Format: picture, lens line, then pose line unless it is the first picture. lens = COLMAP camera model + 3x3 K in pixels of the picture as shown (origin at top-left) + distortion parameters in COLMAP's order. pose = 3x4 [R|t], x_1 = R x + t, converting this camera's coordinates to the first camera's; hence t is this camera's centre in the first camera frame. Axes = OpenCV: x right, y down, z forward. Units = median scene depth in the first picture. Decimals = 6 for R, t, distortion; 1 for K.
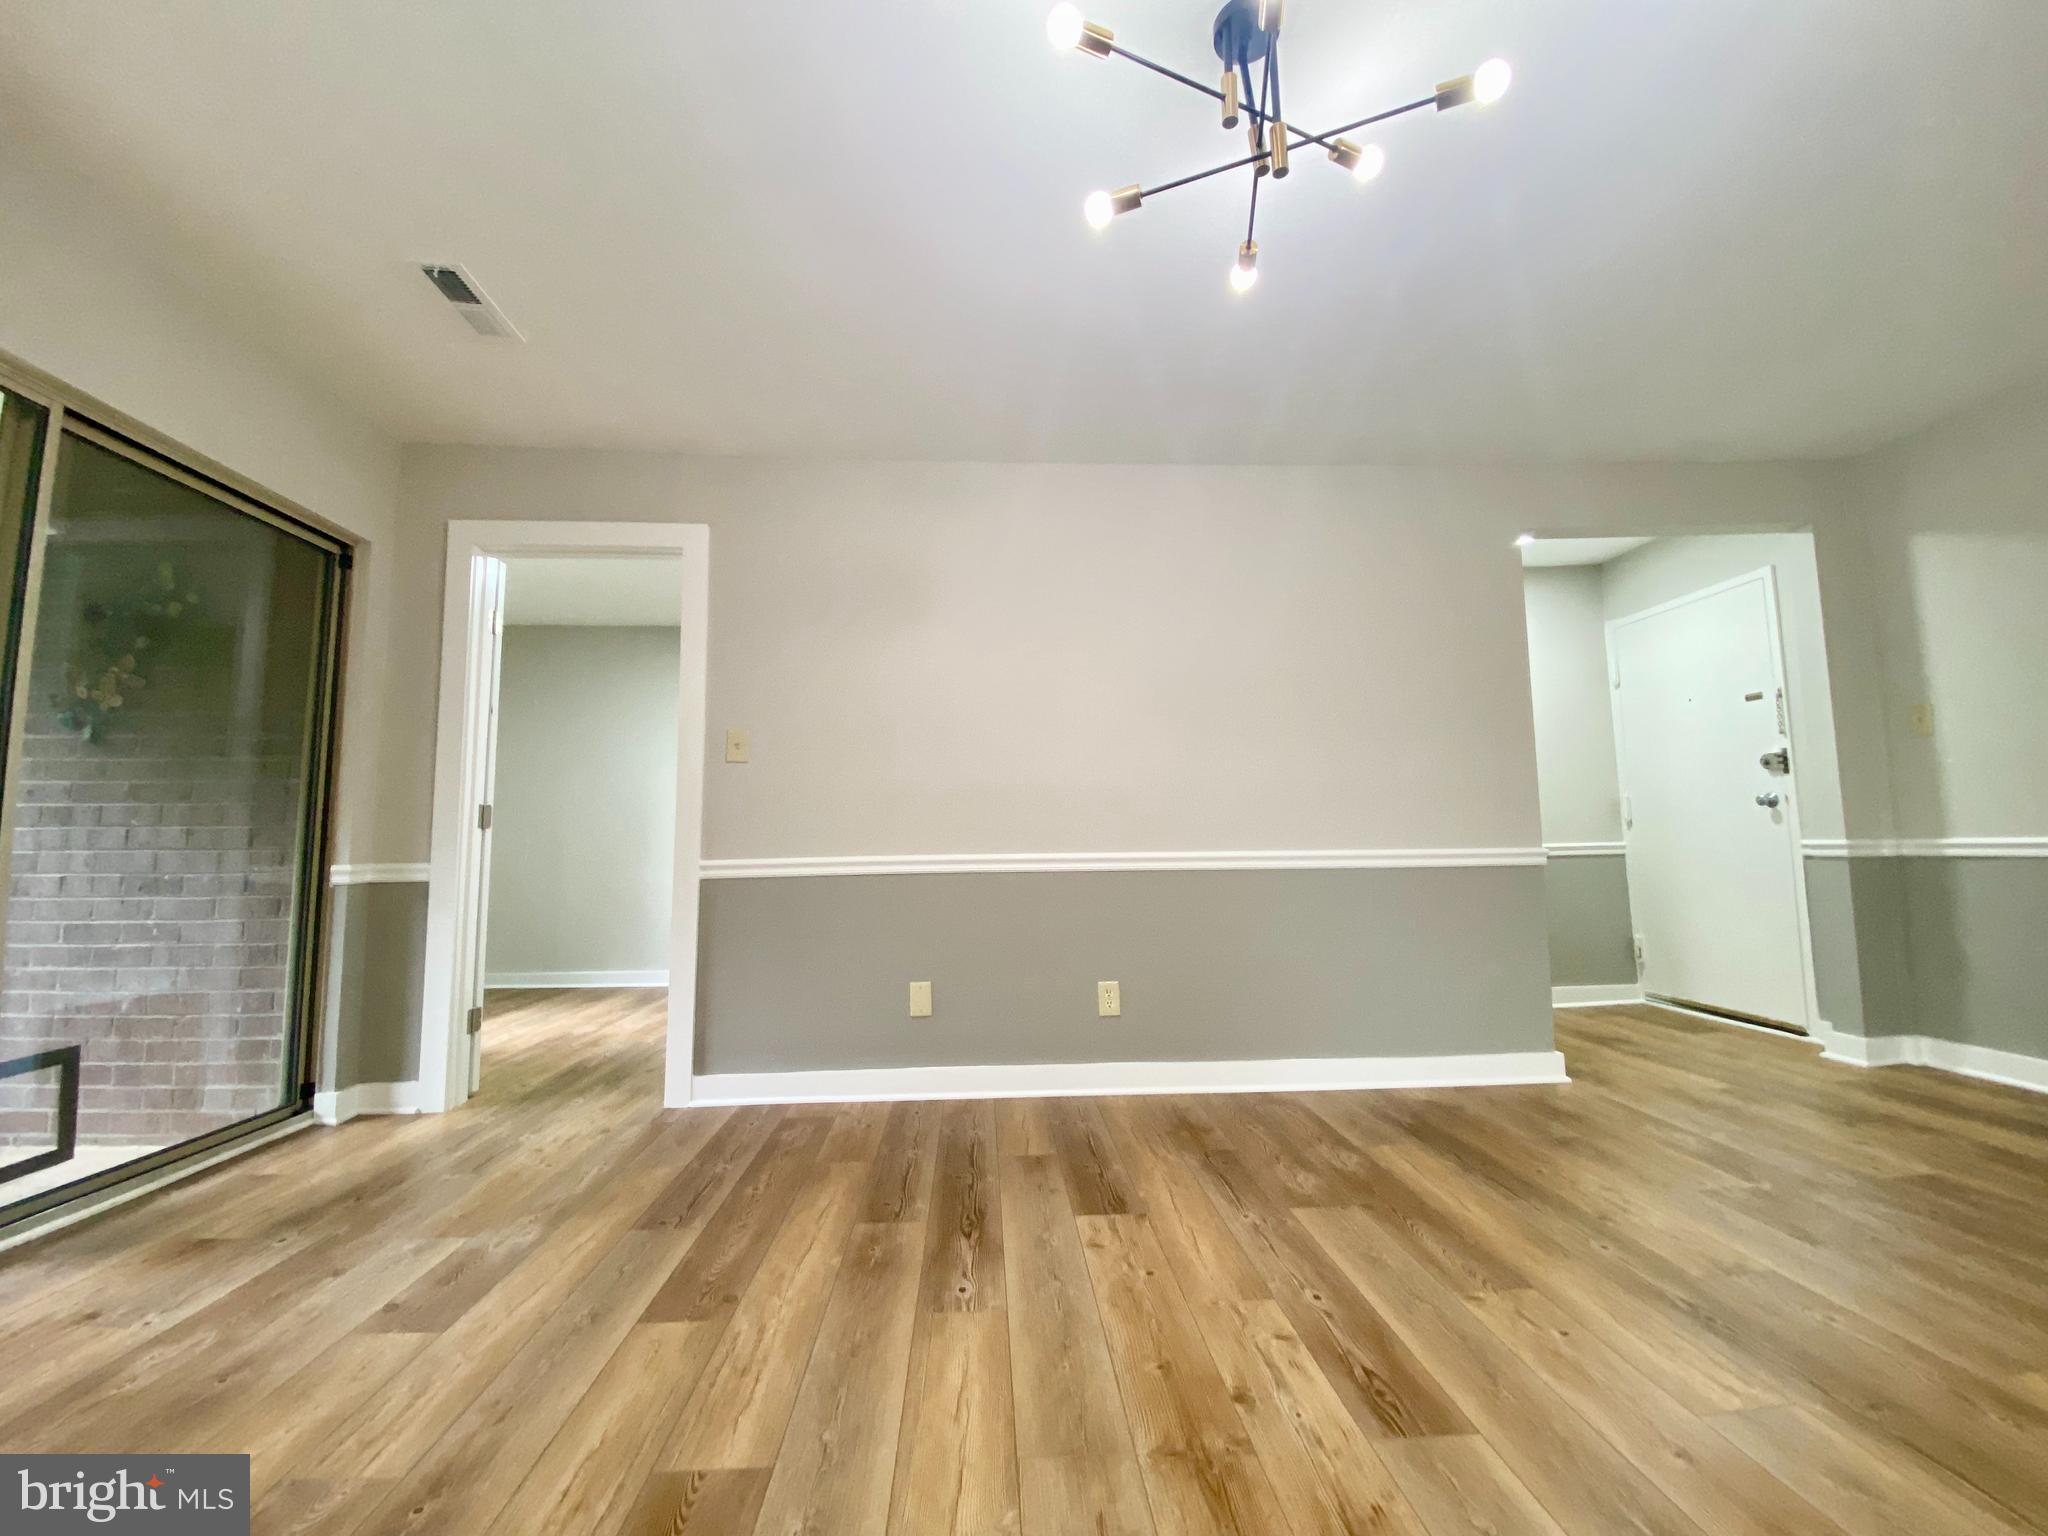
lens RADIAL K [[831.1, 0, 1019.3], [0, 831.1, 760.1], [0, 0, 1]] dist [0.020249, -0.020855]
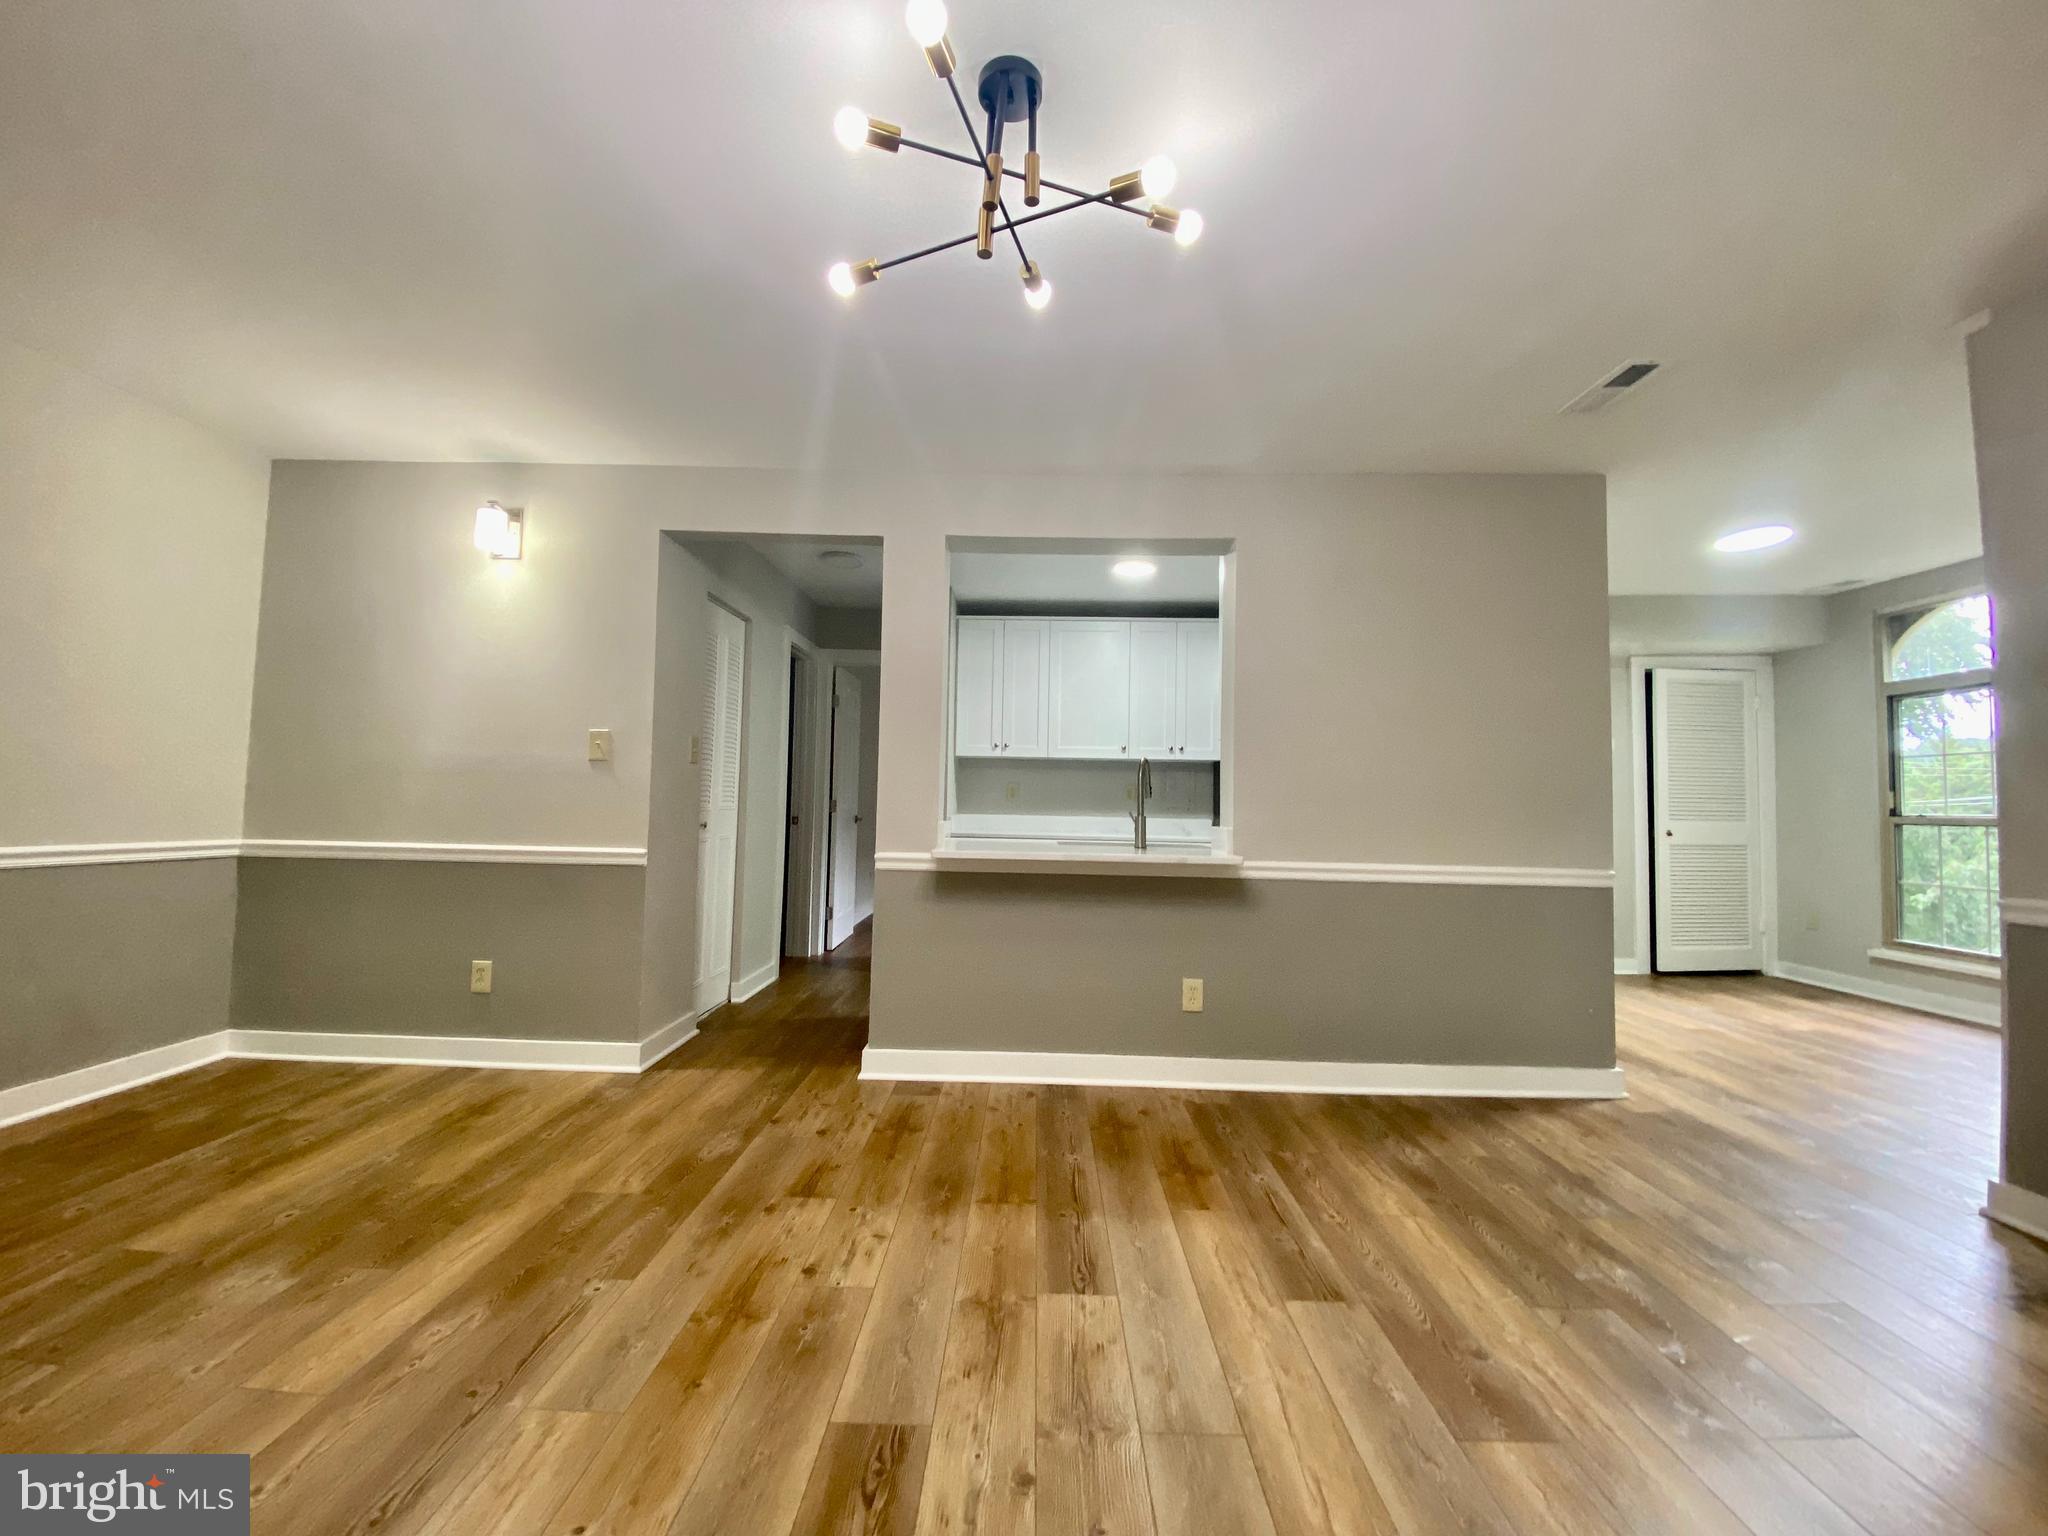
lens RADIAL K [[831.1, 0, 1019.3], [0, 831.1, 760.1], [0, 0, 1]] dist [0.020249, -0.020855]
pose [[-0.997490, -0.001555, 0.070785, 0.097213], [-0.012277, 0.988414, -0.151285, 0.041421], [-0.069729, -0.151774, -0.985953, 0.983667]]
